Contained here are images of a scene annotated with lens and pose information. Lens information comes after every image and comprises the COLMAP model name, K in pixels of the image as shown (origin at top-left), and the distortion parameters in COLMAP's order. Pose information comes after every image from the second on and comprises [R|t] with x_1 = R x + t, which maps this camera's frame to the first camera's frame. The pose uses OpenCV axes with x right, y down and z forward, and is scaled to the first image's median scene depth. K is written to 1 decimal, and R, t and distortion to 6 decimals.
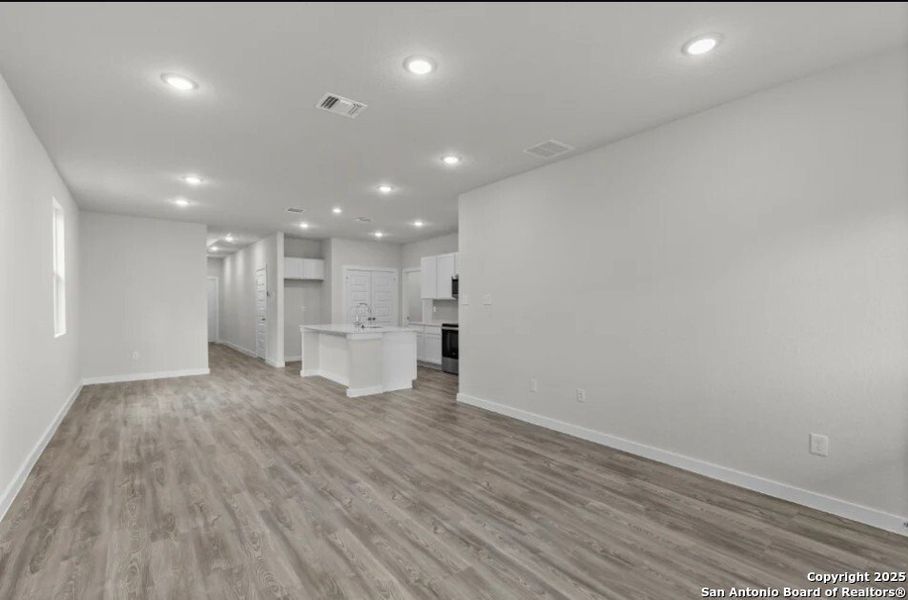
lens RADIAL K [[408.5, 0, 456.1], [0, 408.5, 309.7], [0, 0, 1]] dist [0.001530, 0.000078]
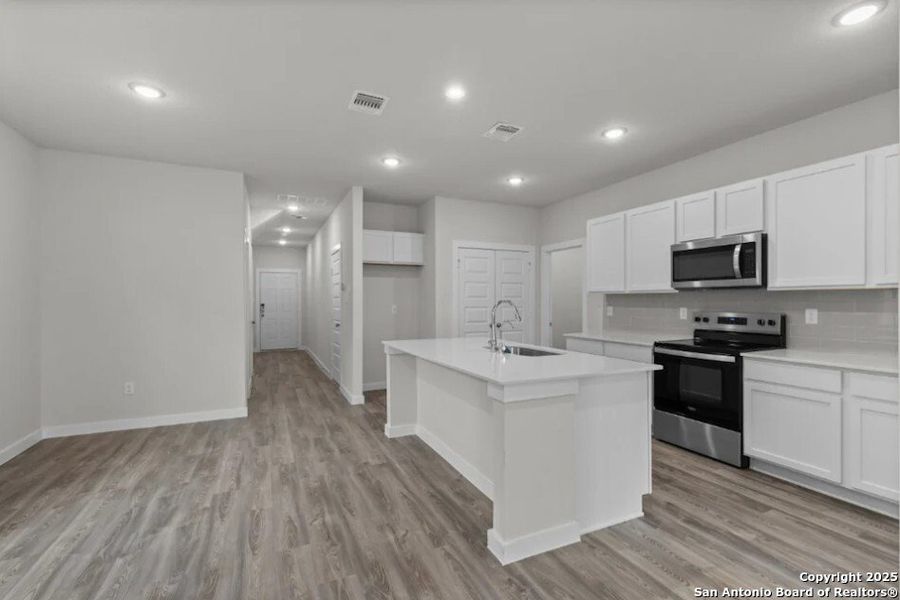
lens RADIAL K [[405.3, 0, 453.1], [0, 405.3, 304.4], [0, 0, 1]] dist [0.002575, -0.000437]
pose [[0.973398, -0.001027, -0.229120, -0.138764], [-0.000796, 0.999969, -0.007863, -0.006272], [0.229121, 0.007836, 0.973366, 0.411607]]
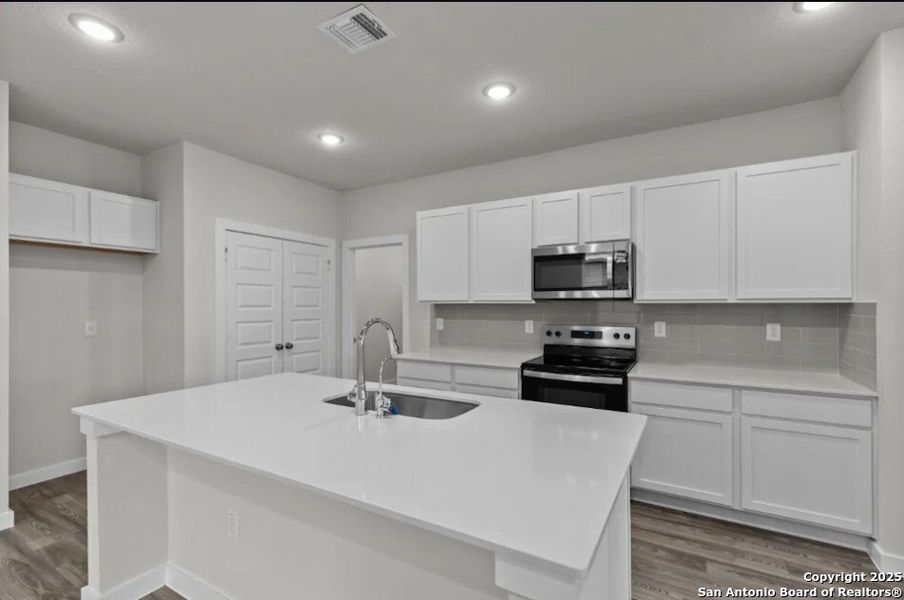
lens RADIAL K [[407.1, 0, 455.2], [0, 407.1, 304.4], [0, 0, 1]] dist [0.002575, -0.000437]
pose [[0.926701, -0.002800, 0.375790, -0.218738], [0.009124, 0.999845, -0.015050, -0.017157], [-0.375689, 0.017376, 0.926583, 0.569562]]
